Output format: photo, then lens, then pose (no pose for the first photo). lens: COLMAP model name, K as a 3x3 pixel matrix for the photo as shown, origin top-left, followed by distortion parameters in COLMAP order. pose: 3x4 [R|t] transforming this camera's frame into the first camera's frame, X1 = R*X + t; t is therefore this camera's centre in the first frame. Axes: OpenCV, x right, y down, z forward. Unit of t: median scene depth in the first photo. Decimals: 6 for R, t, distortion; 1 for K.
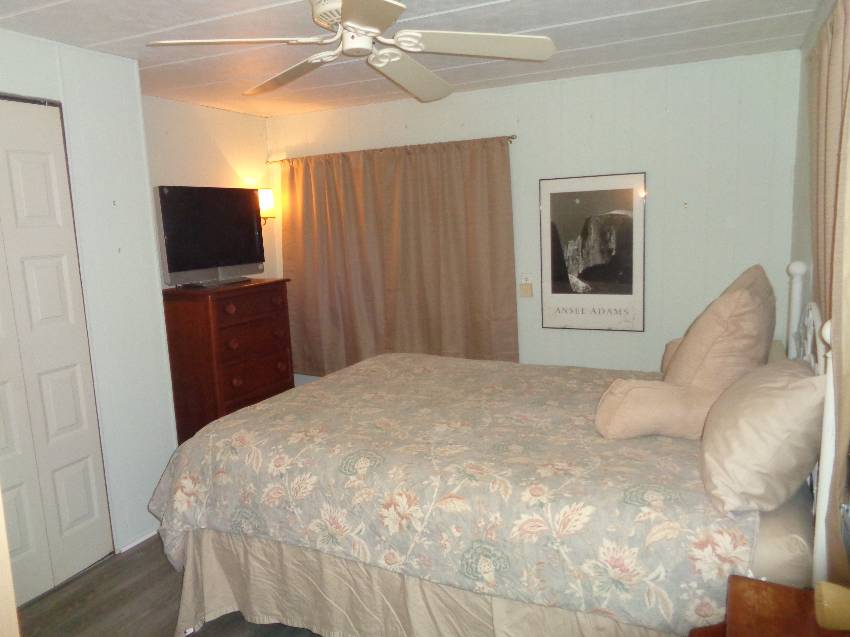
lens RADIAL K [[633.3, 0, 416.4], [0, 633.3, 316.9], [0, 0, 1]] dist [-0.012340, 0.012283]
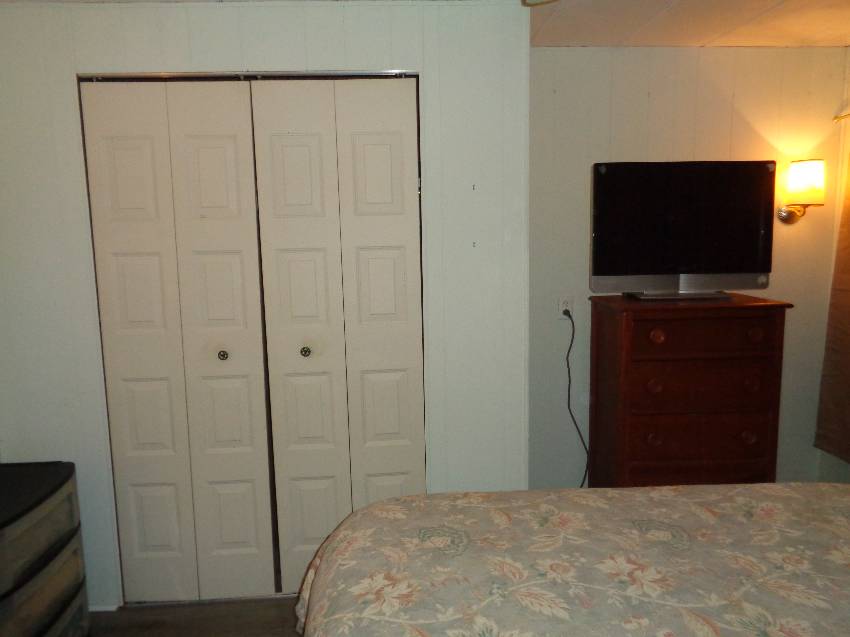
lens RADIAL K [[633.3, 0, 425.8], [0, 633.3, 318.2], [0, 0, 1]] dist [-0.012340, 0.012283]
pose [[0.481787, 0.162402, -0.861108, 0.194546], [-0.131631, 0.984939, 0.112110, -0.082767], [0.866346, 0.059335, 0.495908, 0.459759]]
